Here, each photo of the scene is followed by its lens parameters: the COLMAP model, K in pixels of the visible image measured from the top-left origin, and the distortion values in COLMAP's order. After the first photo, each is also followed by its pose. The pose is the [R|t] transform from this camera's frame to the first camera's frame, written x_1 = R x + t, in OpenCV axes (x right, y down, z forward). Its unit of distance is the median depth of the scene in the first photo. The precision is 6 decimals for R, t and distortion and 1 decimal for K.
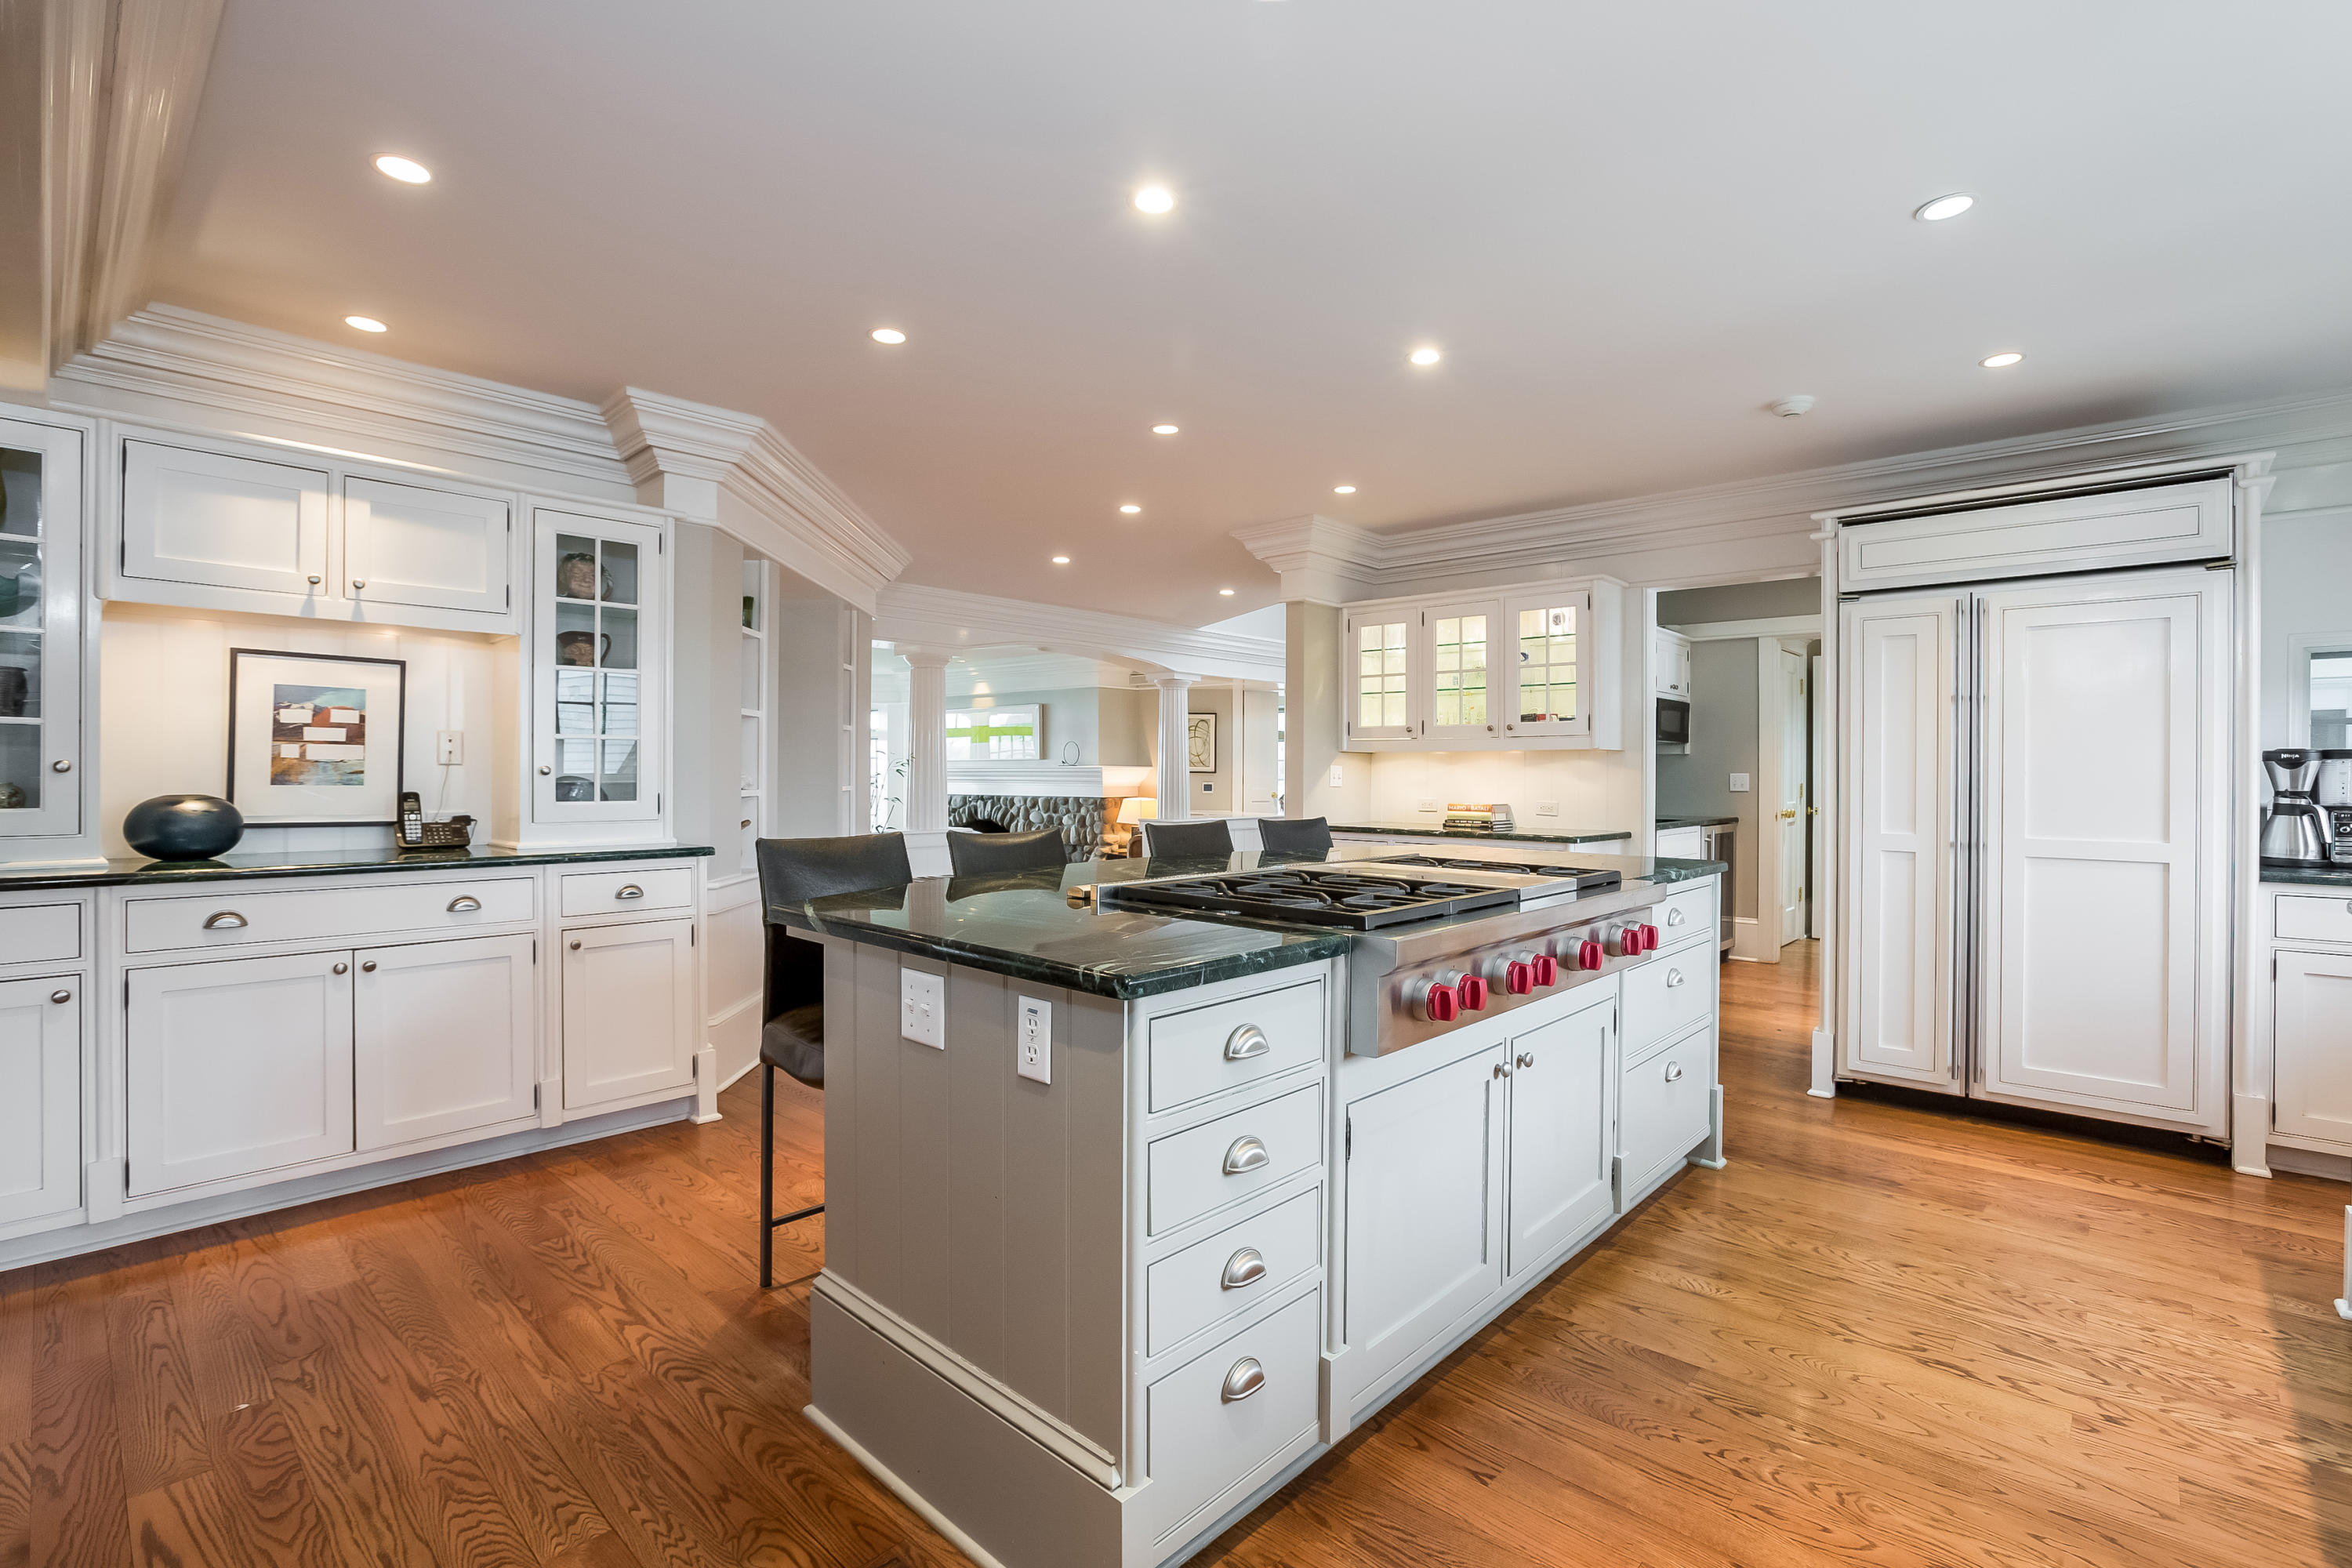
lens RADIAL K [[1059.2, 0, 1197.4], [0, 1059.2, 774.2], [0, 0, 1]] dist [-0.022911, 0.000414]
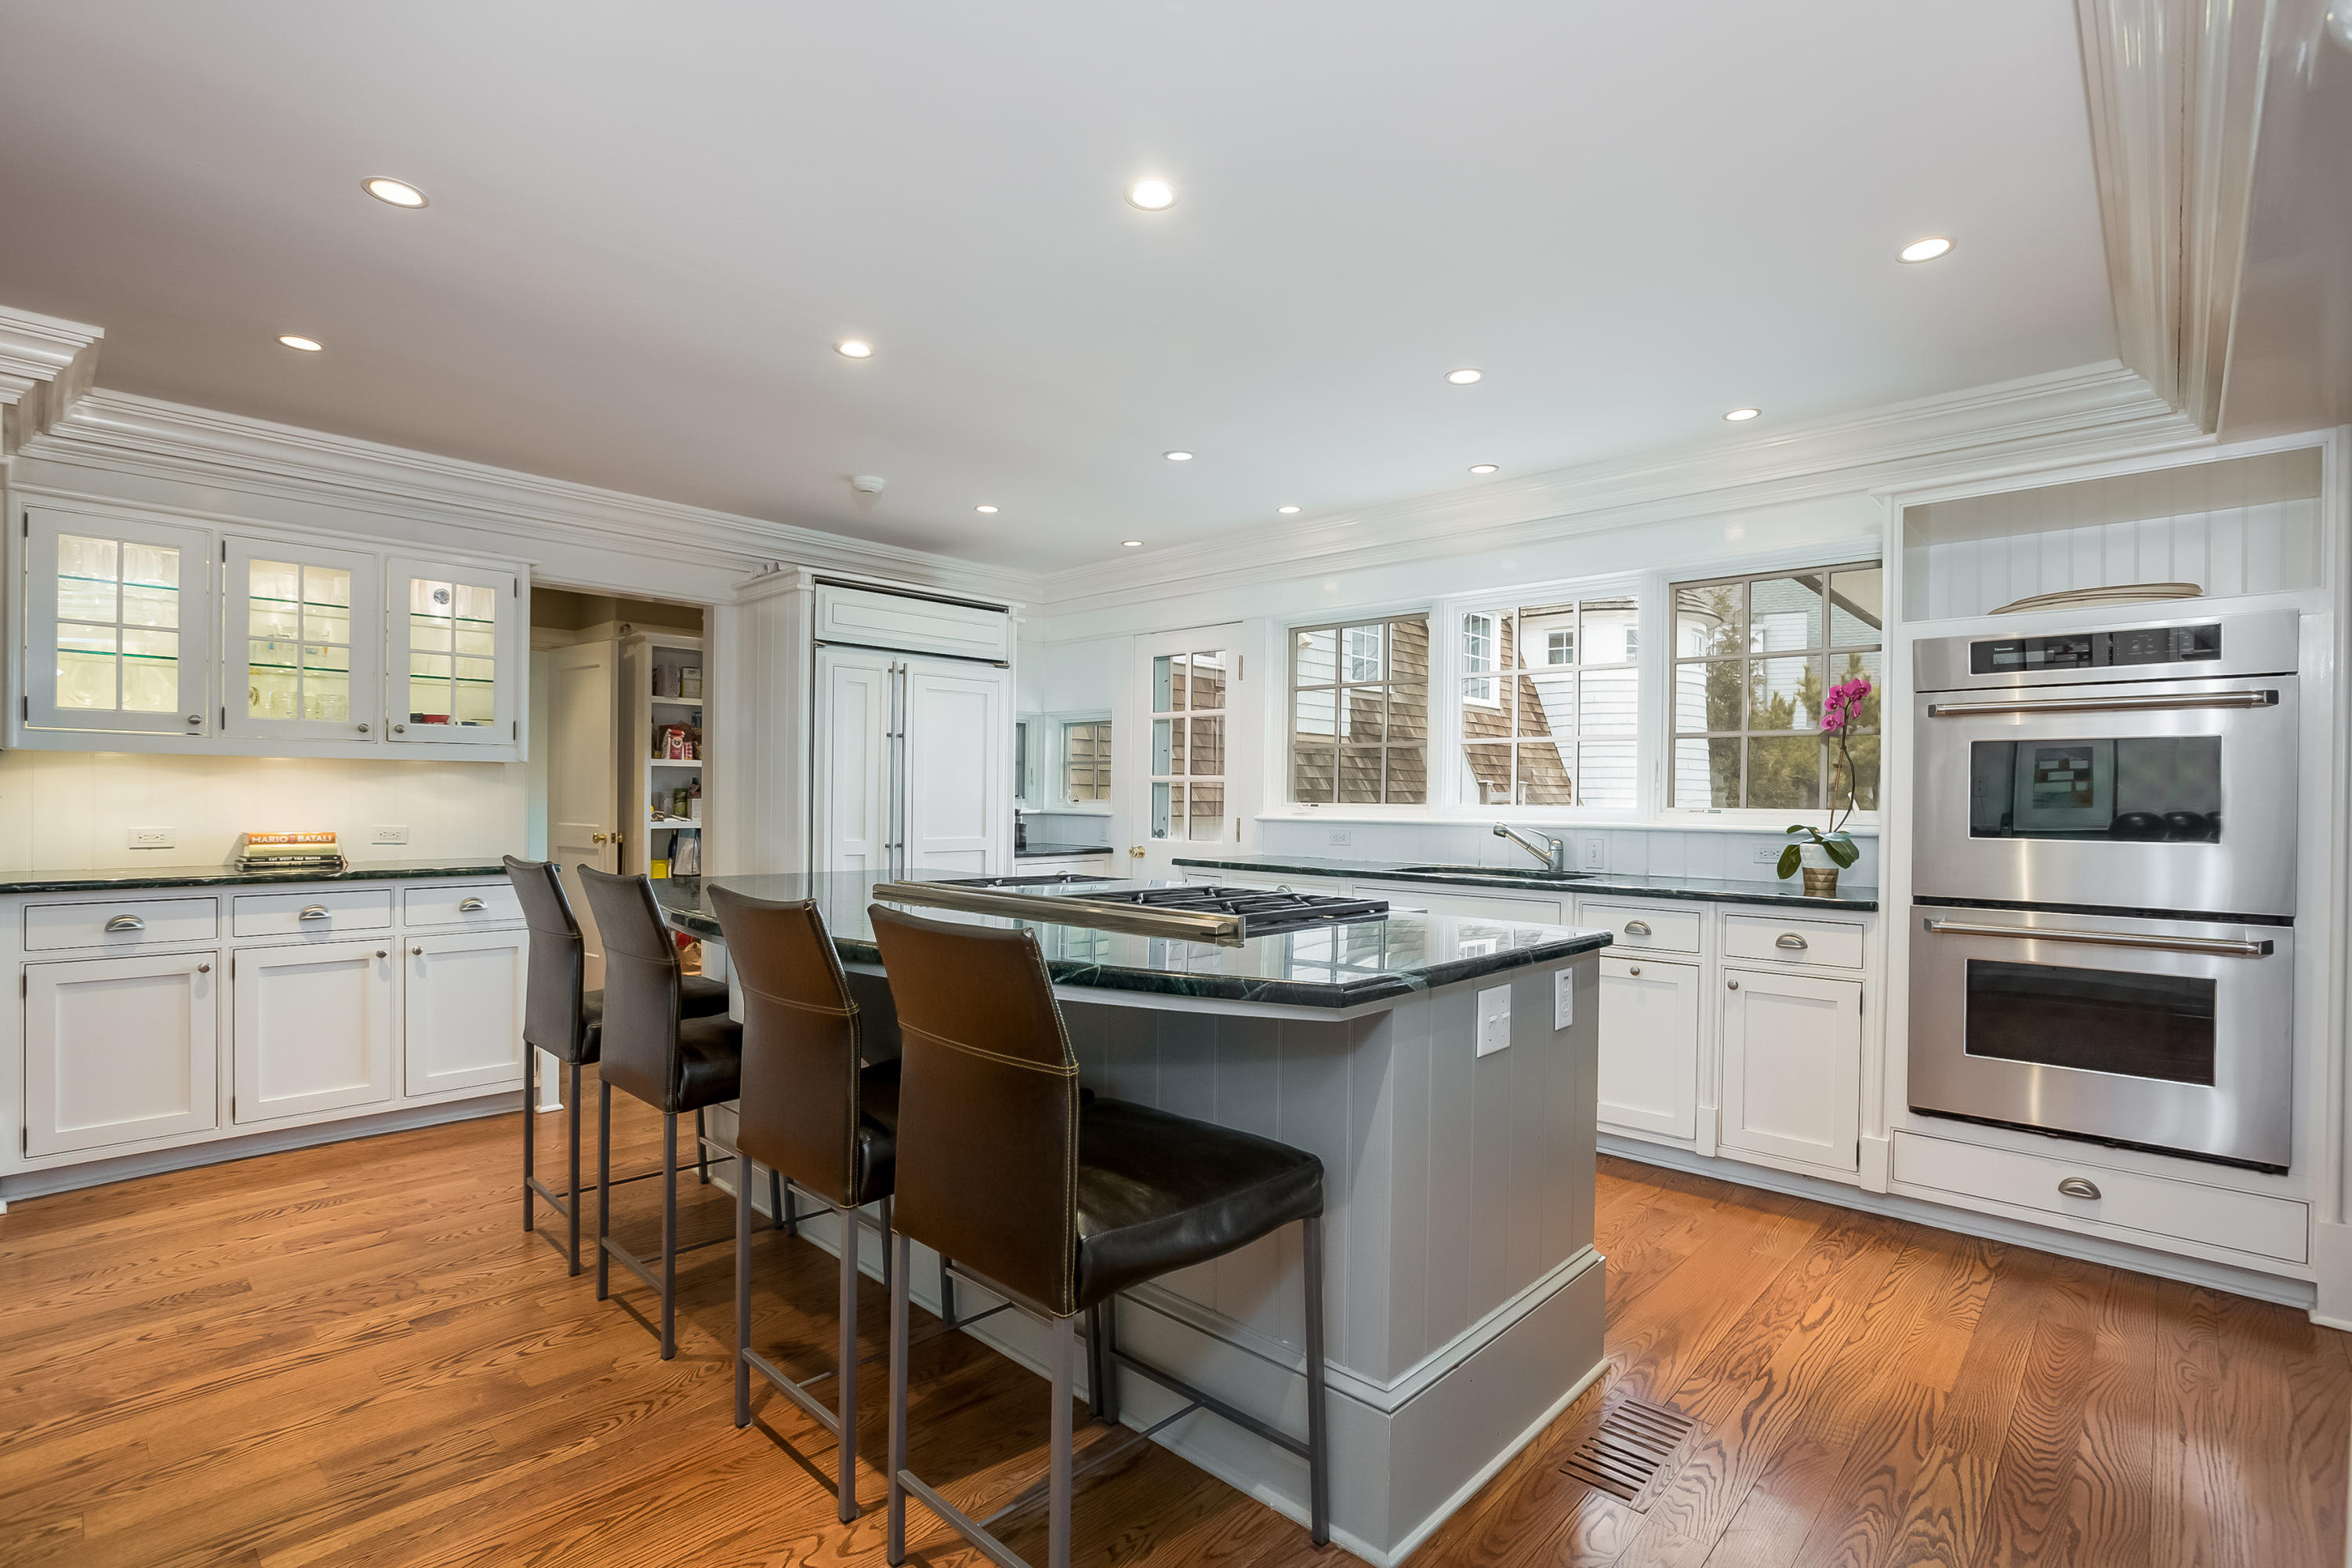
lens RADIAL K [[1096.0, 0, 1180.6], [0, 1096.0, 777.2], [0, 0, 1]] dist [-0.064225, 0.000402]
pose [[0.009128, 0.015395, 0.999840, -0.458516], [-0.002268, 0.999879, -0.015375, 0.000472], [-0.999956, -0.002128, 0.009162, 0.438204]]
